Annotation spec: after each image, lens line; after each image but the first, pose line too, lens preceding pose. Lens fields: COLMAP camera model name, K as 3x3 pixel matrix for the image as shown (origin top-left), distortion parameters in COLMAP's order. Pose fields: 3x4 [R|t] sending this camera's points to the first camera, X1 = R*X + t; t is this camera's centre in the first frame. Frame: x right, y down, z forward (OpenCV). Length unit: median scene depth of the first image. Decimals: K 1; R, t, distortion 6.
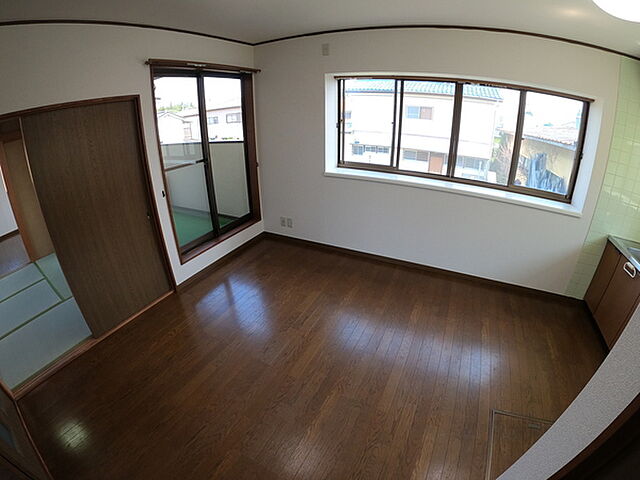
lens RADIAL K [[311.4, 0, 320.0], [0, 311.4, 240.0], [0, 0, 1]] dist [-0.169834, 0.024509]
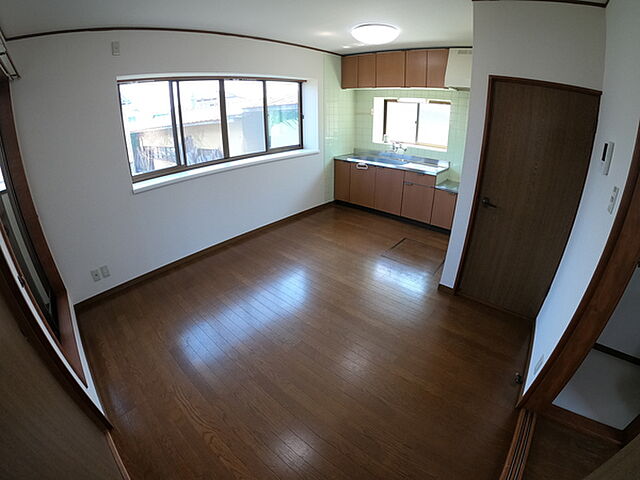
lens RADIAL K [[311.4, 0, 320.0], [0, 311.4, 240.0], [0, 0, 1]] dist [-0.169834, 0.024509]
pose [[0.260931, -0.428879, 0.864857, -0.710651], [0.409552, 0.860452, 0.303132, -0.156145], [-0.874175, 0.275108, 0.400167, 0.304500]]
